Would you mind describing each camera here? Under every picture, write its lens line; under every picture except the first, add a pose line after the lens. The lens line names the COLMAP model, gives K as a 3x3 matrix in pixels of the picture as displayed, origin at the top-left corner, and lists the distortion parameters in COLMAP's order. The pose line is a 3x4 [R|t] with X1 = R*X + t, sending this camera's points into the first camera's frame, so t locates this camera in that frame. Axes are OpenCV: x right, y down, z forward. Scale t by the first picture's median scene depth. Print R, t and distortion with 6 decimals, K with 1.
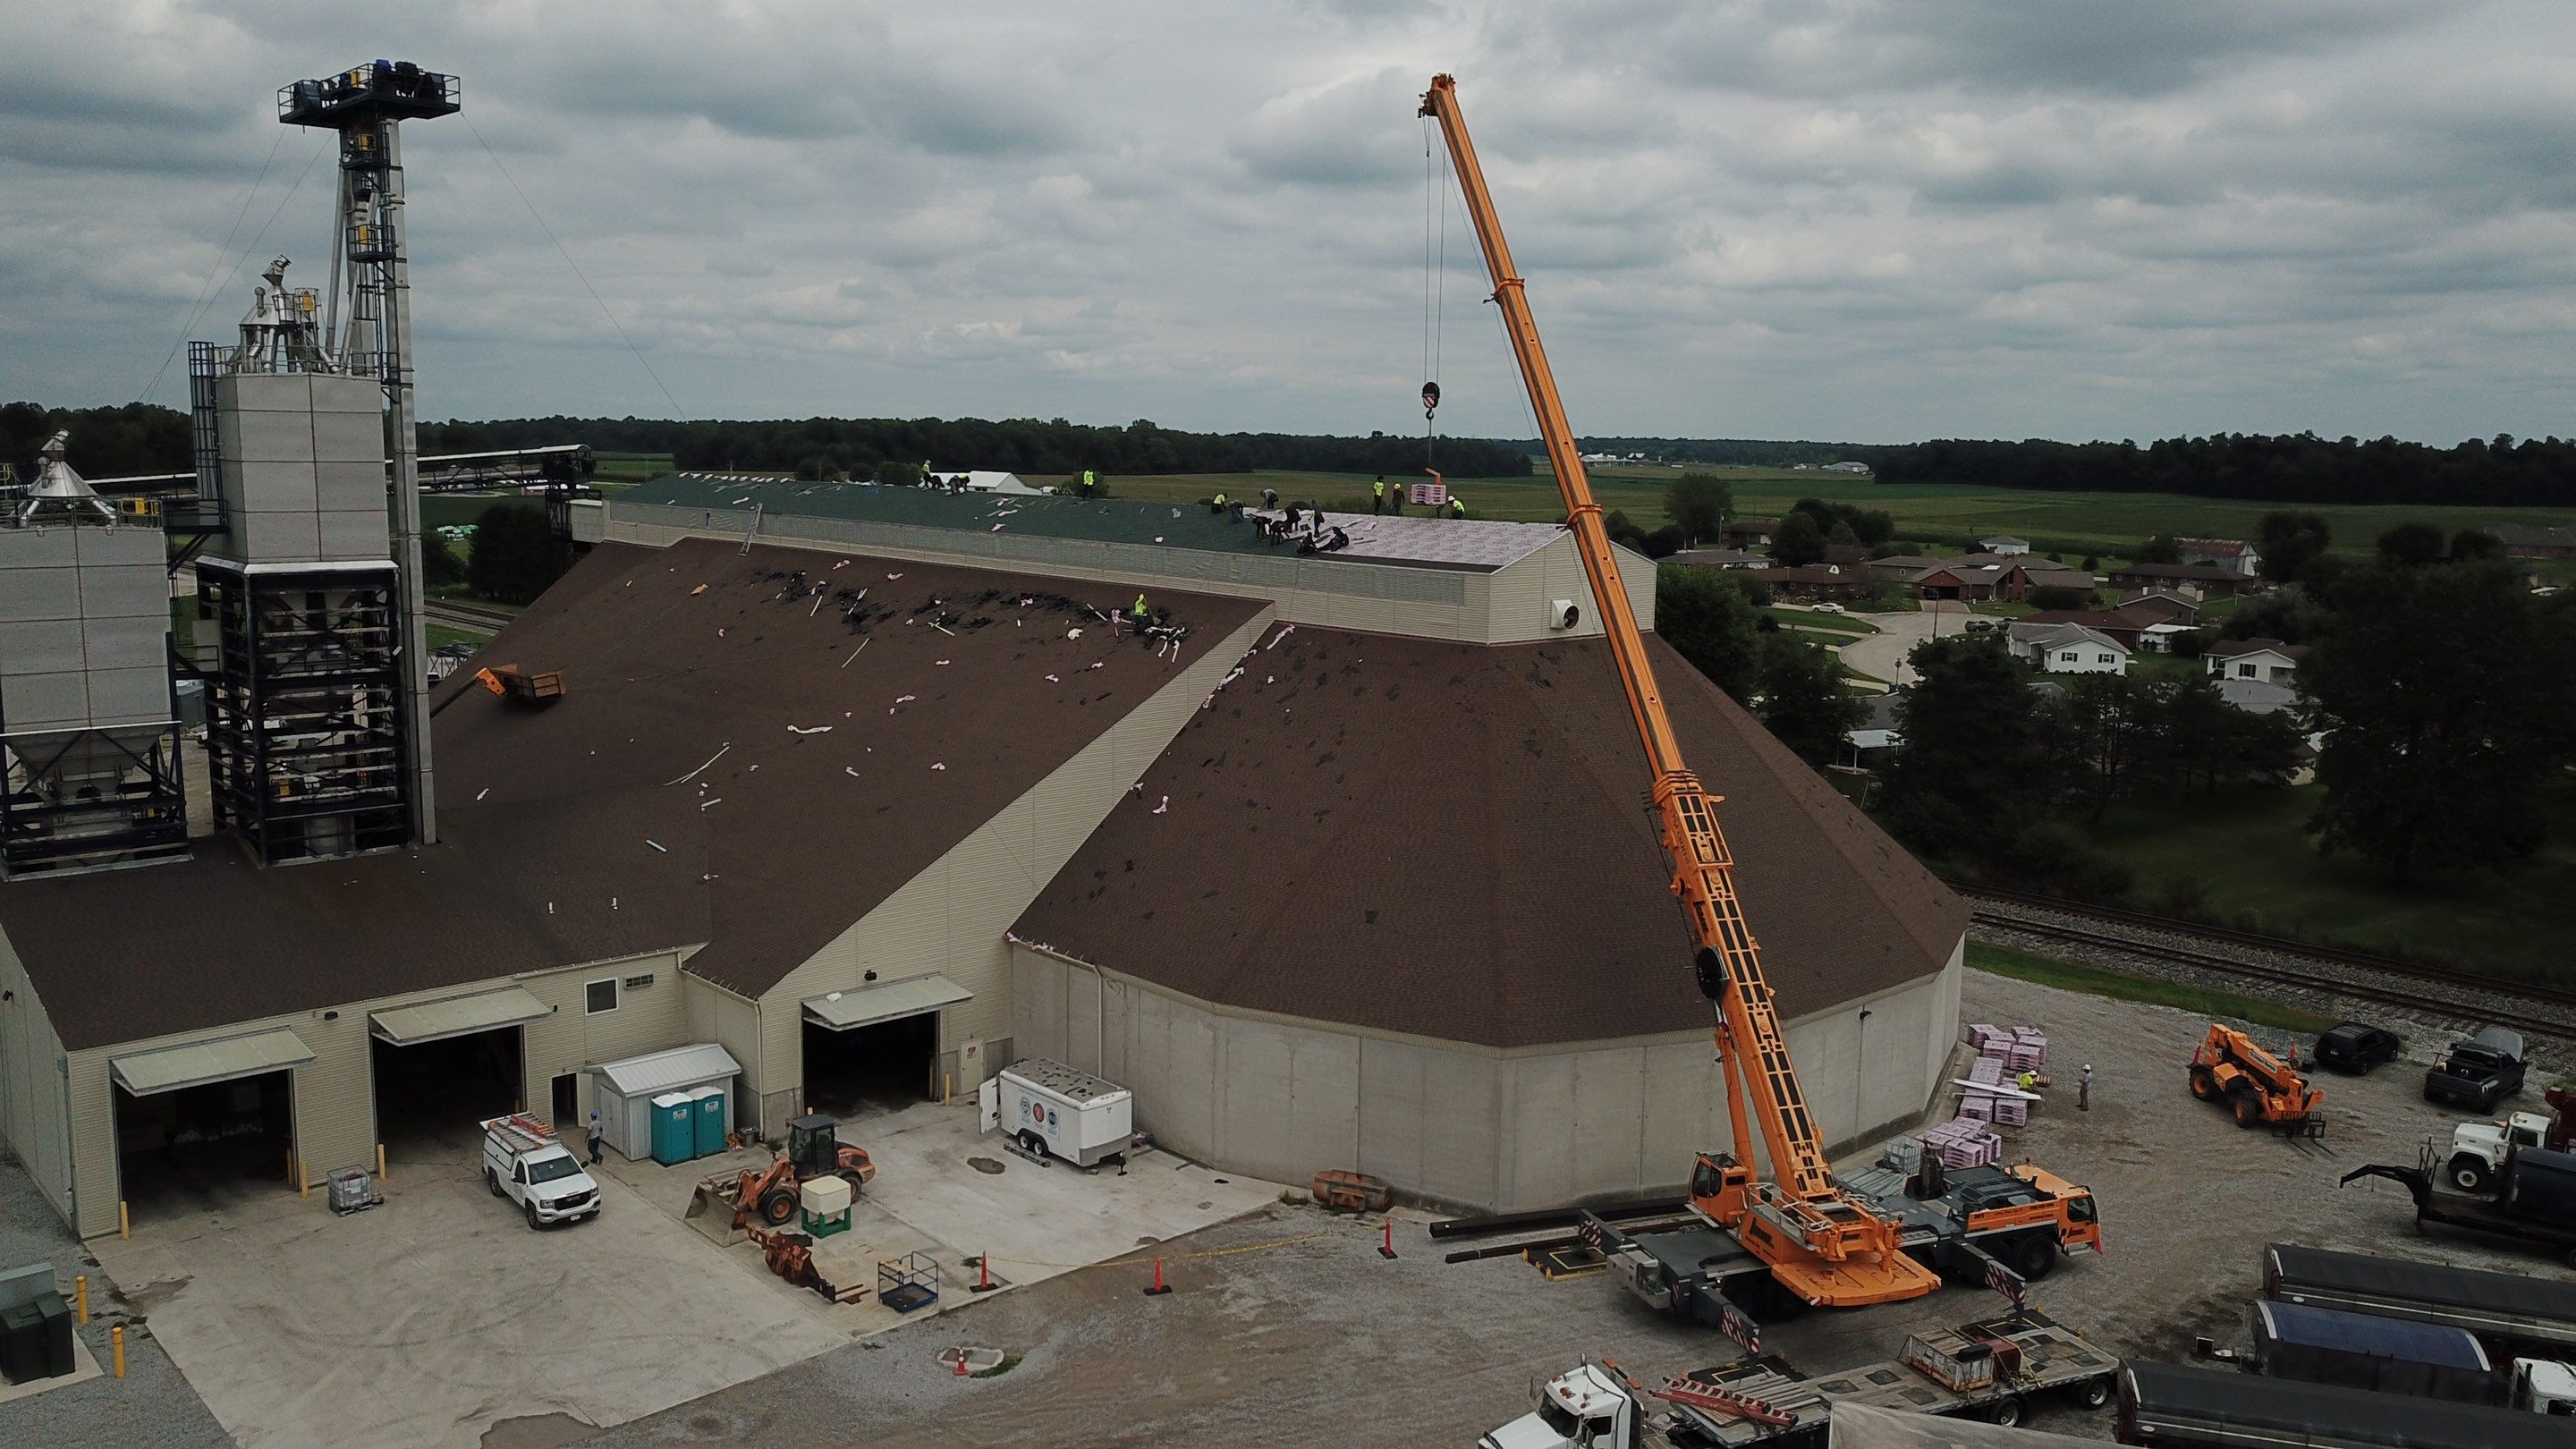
lens RADIAL K [[1964.4, 0, 1304.0], [0, 1964.4, 723.5], [0, 0, 1]] dist [0.015708, -0.010310]
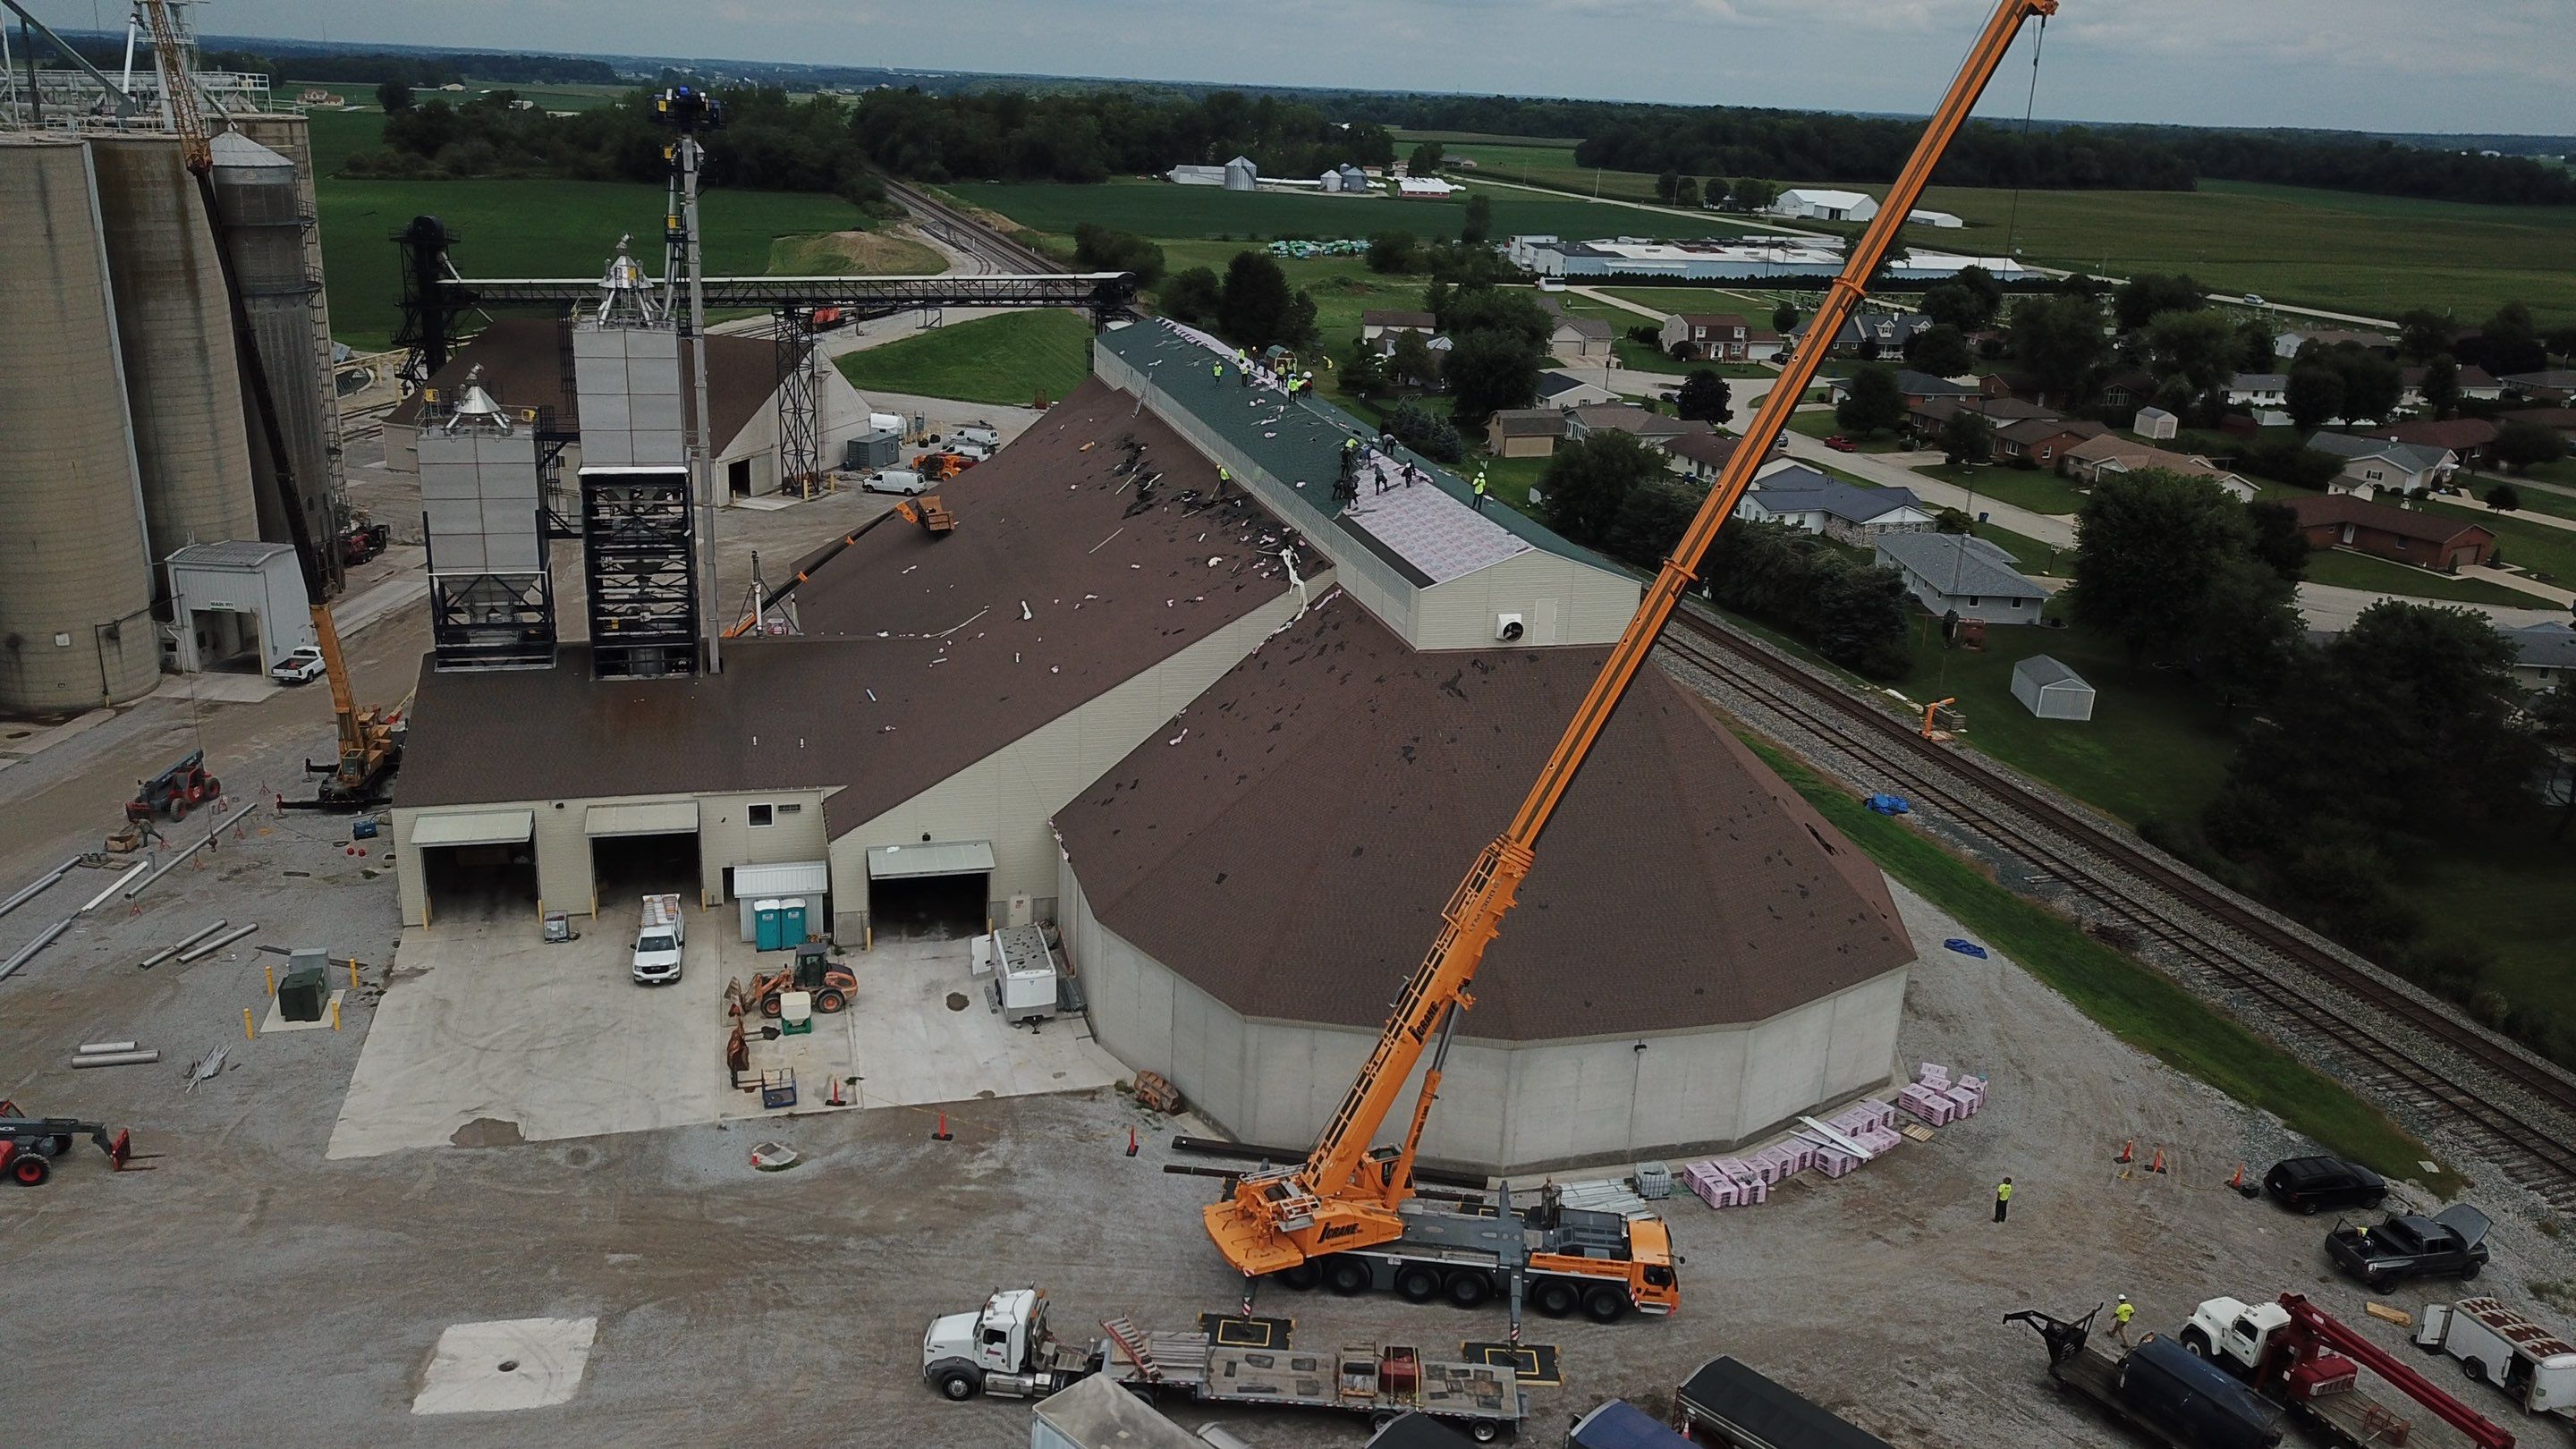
lens RADIAL K [[1964.4, 0, 1302.9], [0, 1964.4, 721.5], [0, 0, 1]] dist [0.015708, -0.010310]
pose [[0.890070, 0.164871, -0.424962, 0.549080], [-0.096495, 0.979317, 0.177838, -0.204932], [0.445493, -0.117281, 0.887570, -0.031981]]
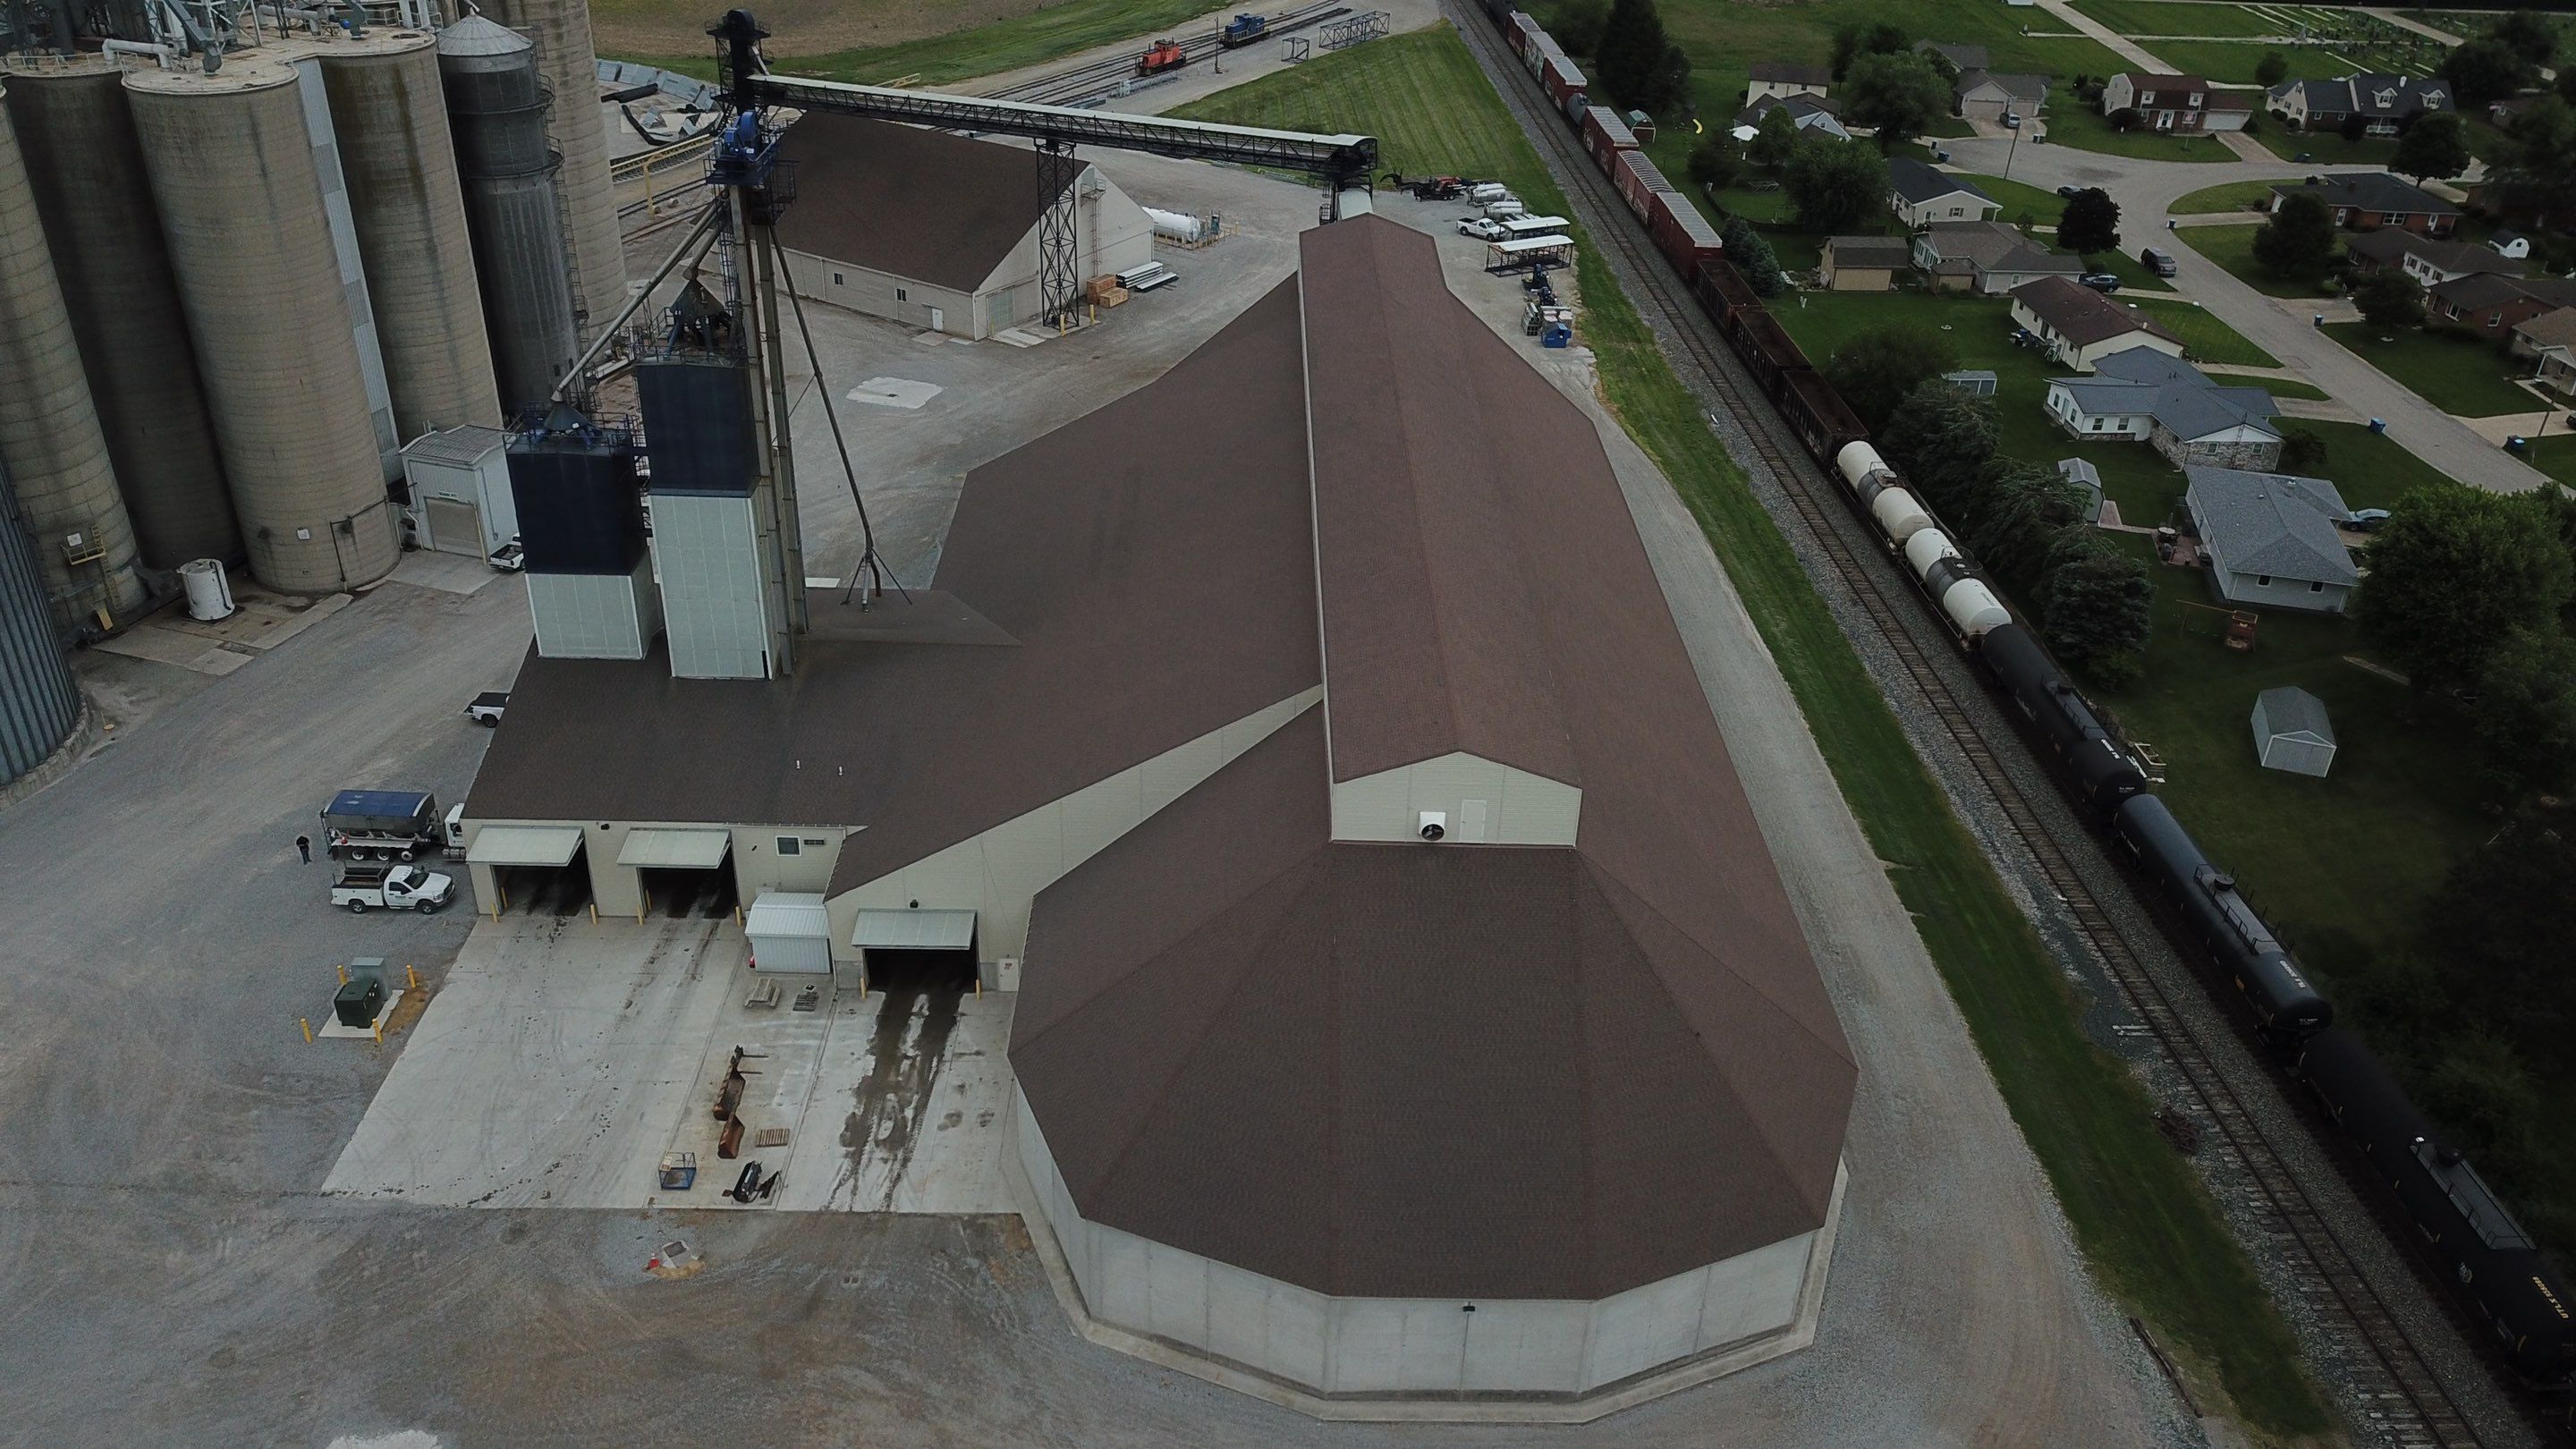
lens RADIAL K [[1964.4, 0, 1302.5], [0, 1964.4, 720.2], [0, 0, 1]] dist [0.015708, -0.010310]
pose [[0.747231, 0.338461, -0.571917, 0.719245], [-0.119442, 0.914975, 0.385427, -0.548280], [0.653742, -0.219692, 0.724125, 0.229556]]
